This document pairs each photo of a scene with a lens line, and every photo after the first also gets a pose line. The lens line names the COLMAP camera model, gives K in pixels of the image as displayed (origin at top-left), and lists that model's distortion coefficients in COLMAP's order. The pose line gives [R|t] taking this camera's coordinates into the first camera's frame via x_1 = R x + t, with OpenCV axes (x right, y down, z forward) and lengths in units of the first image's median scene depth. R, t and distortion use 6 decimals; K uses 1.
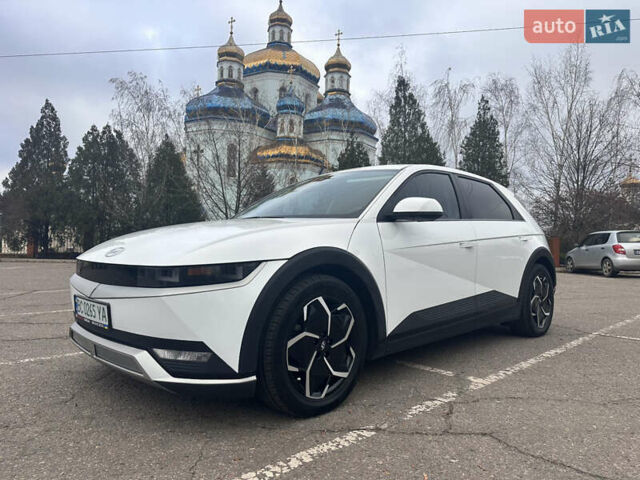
lens RADIAL K [[459.8, 0, 323.1], [0, 459.8, 237.0], [0, 0, 1]] dist [0.042677, -0.052378]
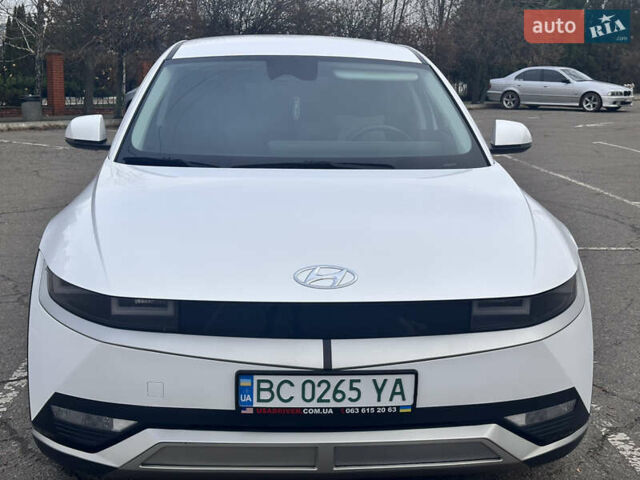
lens RADIAL K [[891.4, 0, 332.7], [0, 891.4, 227.5], [0, 0, 1]] dist [0.101786, 0.000000]
pose [[0.644048, -0.140142, 0.752038, -0.865570], [-0.024683, 0.978758, 0.203530, -0.166585], [-0.764586, -0.149646, 0.626908, 0.252188]]
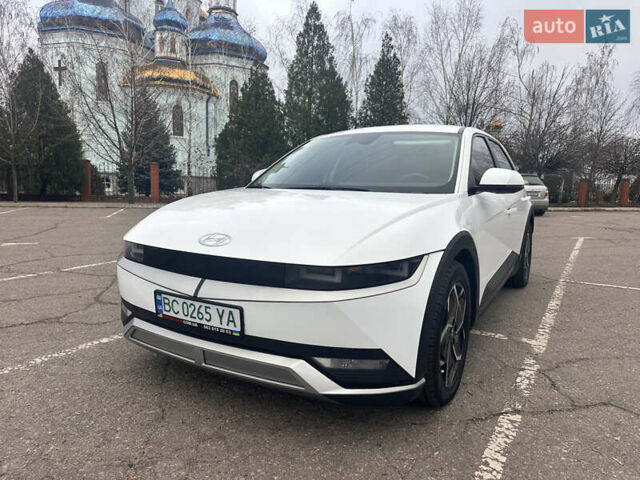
lens RADIAL K [[459.8, 0, 322.4], [0, 459.8, 237.5], [0, 0, 1]] dist [0.042677, -0.052378]
pose [[0.965844, -0.025398, 0.257876, -0.339443], [-0.012749, 0.989322, 0.145187, -0.066313], [-0.258810, -0.143516, 0.955207, 0.115236]]
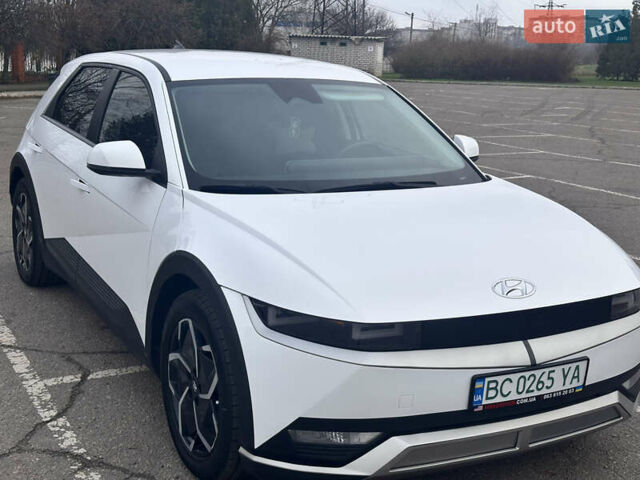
lens RADIAL K [[891.4, 0, 323.4], [0, 891.4, 234.0], [0, 0, 1]] dist [0.101786, 0.000000]
pose [[0.263187, -0.198734, 0.944054, -1.192263], [-0.052385, 0.974165, 0.219677, -0.212565], [-0.963322, -0.107270, 0.245977, 0.682540]]
